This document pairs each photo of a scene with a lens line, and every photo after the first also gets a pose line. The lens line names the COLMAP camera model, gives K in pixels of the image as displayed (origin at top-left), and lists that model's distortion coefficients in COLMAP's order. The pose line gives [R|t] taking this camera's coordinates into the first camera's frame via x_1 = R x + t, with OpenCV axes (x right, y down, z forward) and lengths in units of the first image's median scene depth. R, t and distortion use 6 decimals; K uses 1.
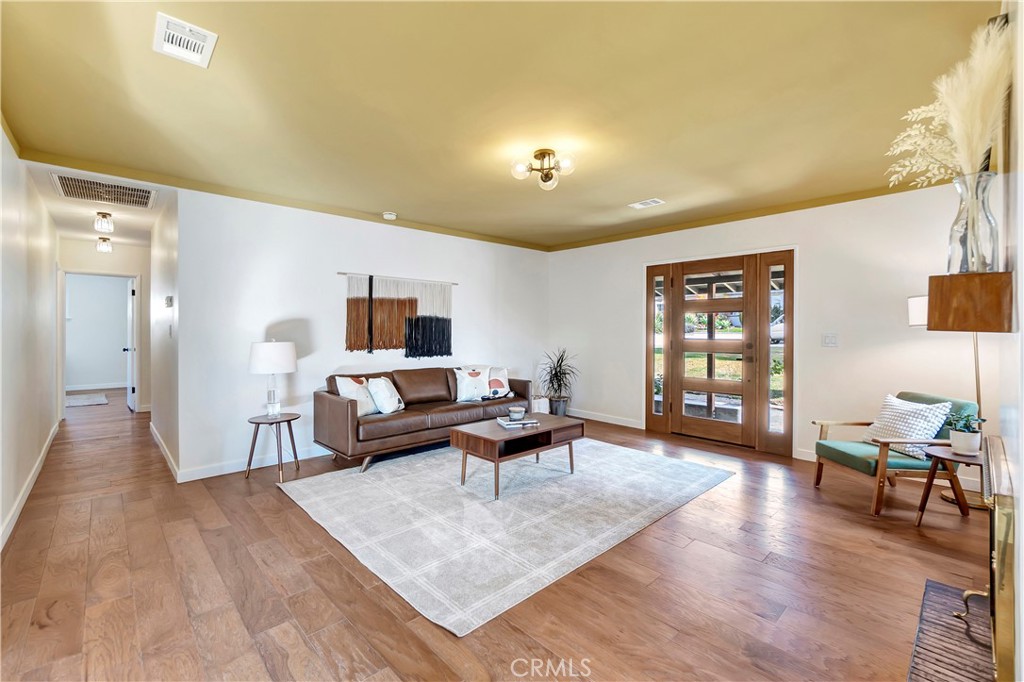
lens RADIAL K [[435.4, 0, 504.5], [0, 435.4, 335.3], [0, 0, 1]] dist [-0.003845, -0.000078]
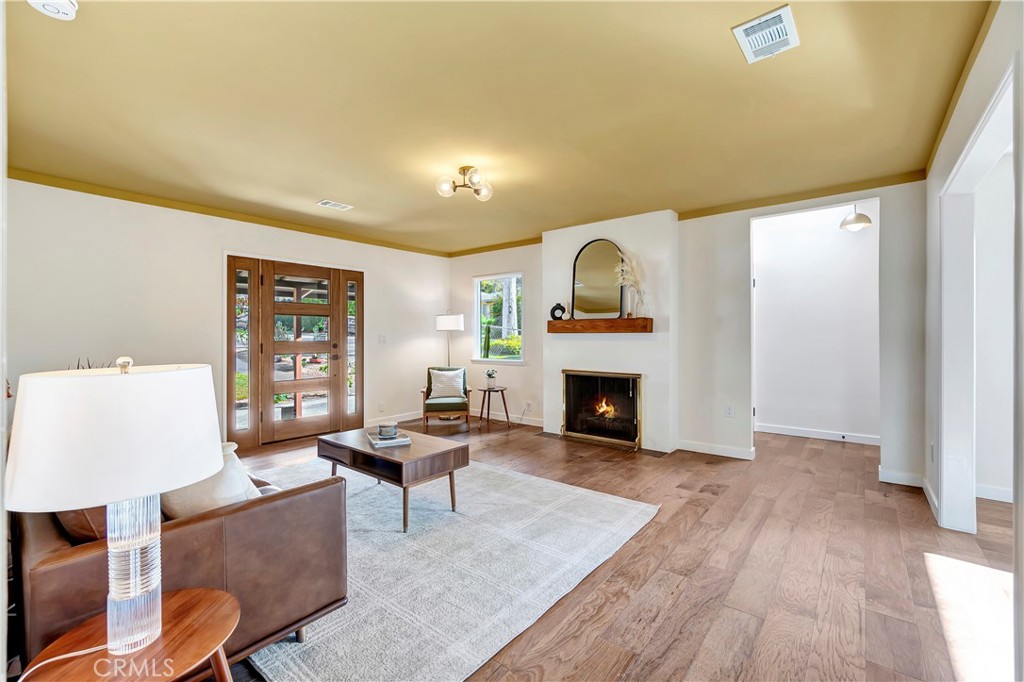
lens RADIAL K [[435.4, 0, 504.5], [0, 435.4, 335.3], [0, 0, 1]] dist [-0.003845, -0.000078]
pose [[-0.129687, -0.003583, 0.991548, -0.653429], [0.013381, 0.999896, 0.005363, -0.004501], [-0.991465, 0.013963, -0.129626, 0.684206]]
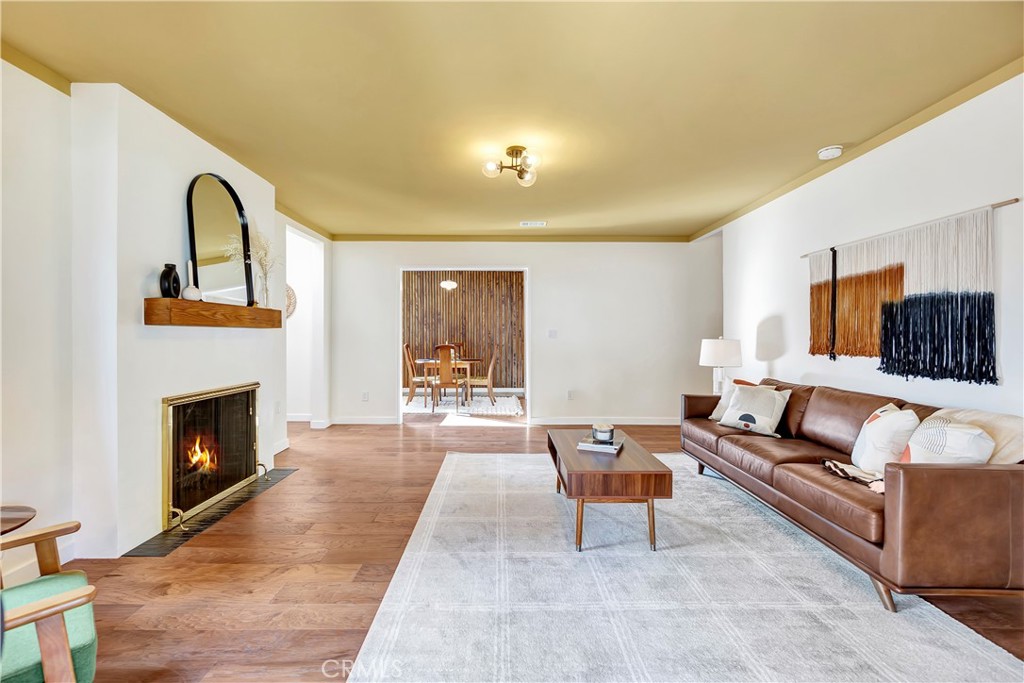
lens RADIAL K [[435.4, 0, 504.5], [0, 435.4, 335.8], [0, 0, 1]] dist [-0.003845, -0.000078]
pose [[-0.682312, -0.002258, -0.731057, 0.553335], [-0.009313, 0.999941, 0.005603, 0.004347], [0.731001, 0.010631, -0.682293, 1.084616]]
